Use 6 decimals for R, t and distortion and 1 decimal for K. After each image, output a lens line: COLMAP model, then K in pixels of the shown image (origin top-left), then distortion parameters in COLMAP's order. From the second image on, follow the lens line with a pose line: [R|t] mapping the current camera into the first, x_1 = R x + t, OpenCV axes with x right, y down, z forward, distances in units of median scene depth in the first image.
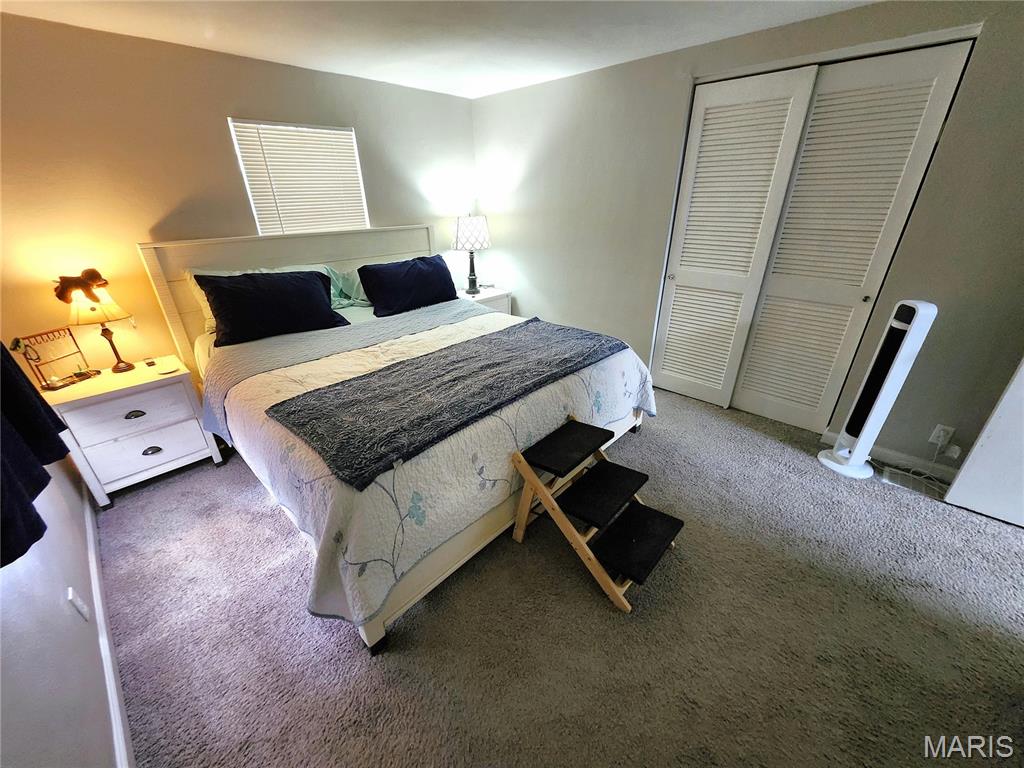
lens RADIAL K [[402.4, 0, 507.2], [0, 402.4, 387.6], [0, 0, 1]] dist [0.000986, -0.000522]
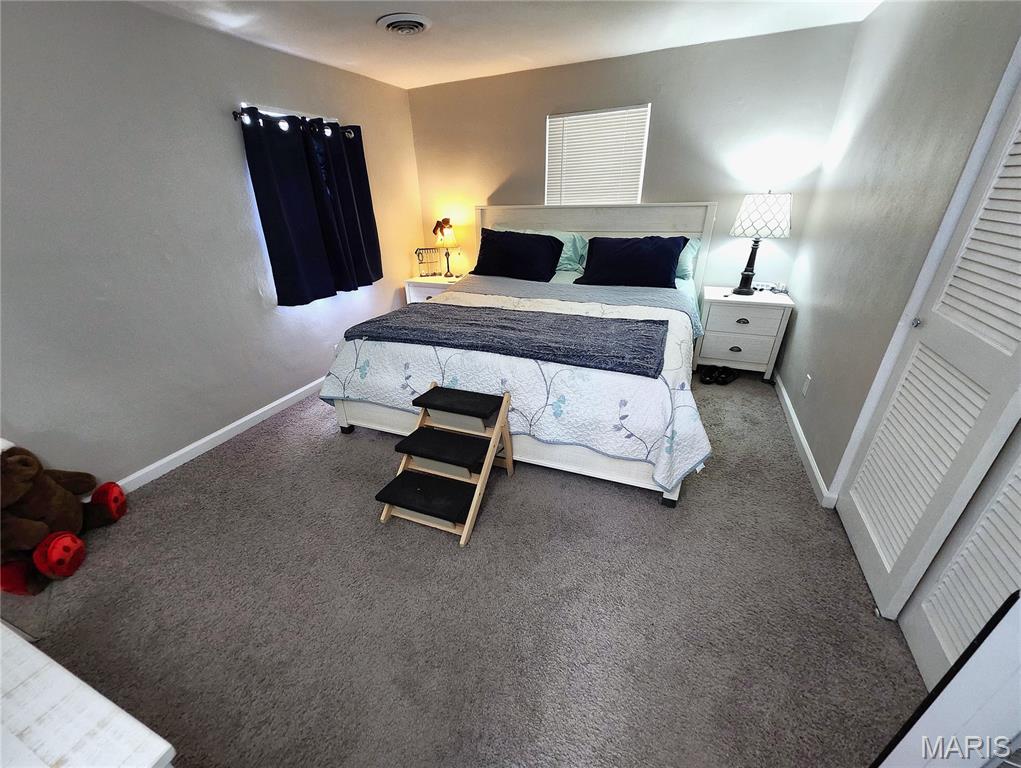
lens RADIAL K [[401.2, 0, 478.7], [0, 401.2, 395.0], [0, 0, 1]] dist [0.000986, -0.000522]
pose [[0.336615, 0.433657, -0.835842, 0.838794], [-0.378996, 0.874966, 0.301324, -0.174915], [0.862005, 0.215351, 0.458881, 0.406157]]
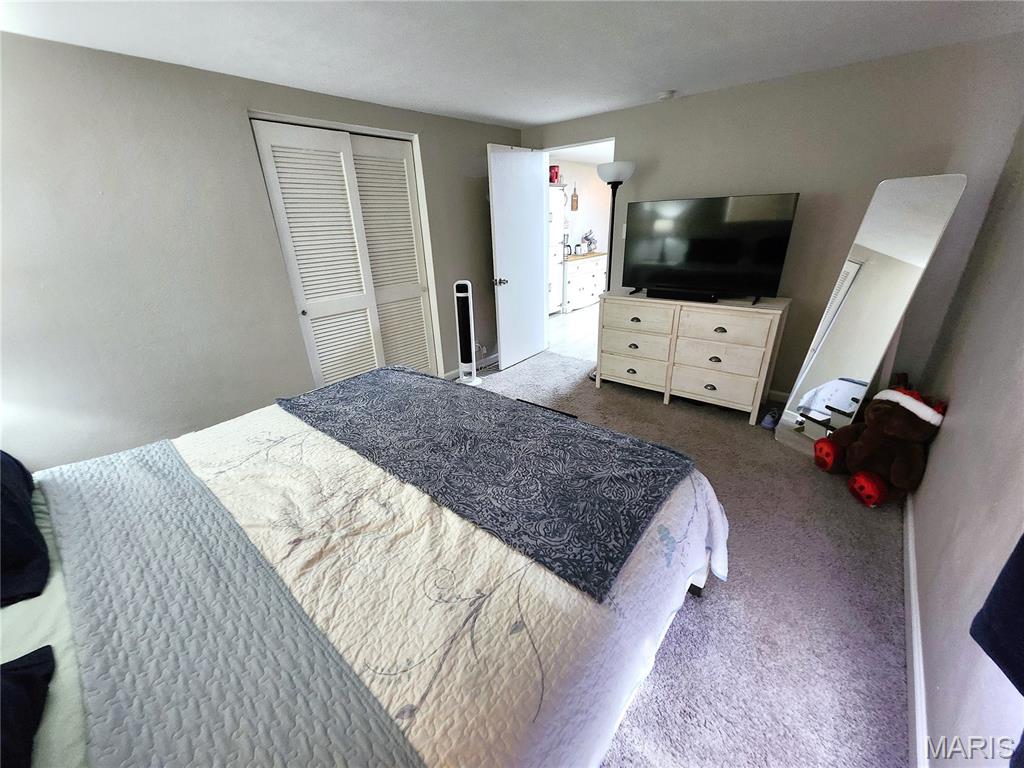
lens RADIAL K [[402.4, 0, 509.9], [0, 402.4, 385.9], [0, 0, 1]] dist [0.000986, -0.000522]
pose [[-0.056179, -0.375820, 0.924988, -0.688871], [0.460354, 0.812343, 0.358013, -0.300776], [-0.885956, 0.445935, 0.127374, 0.624796]]
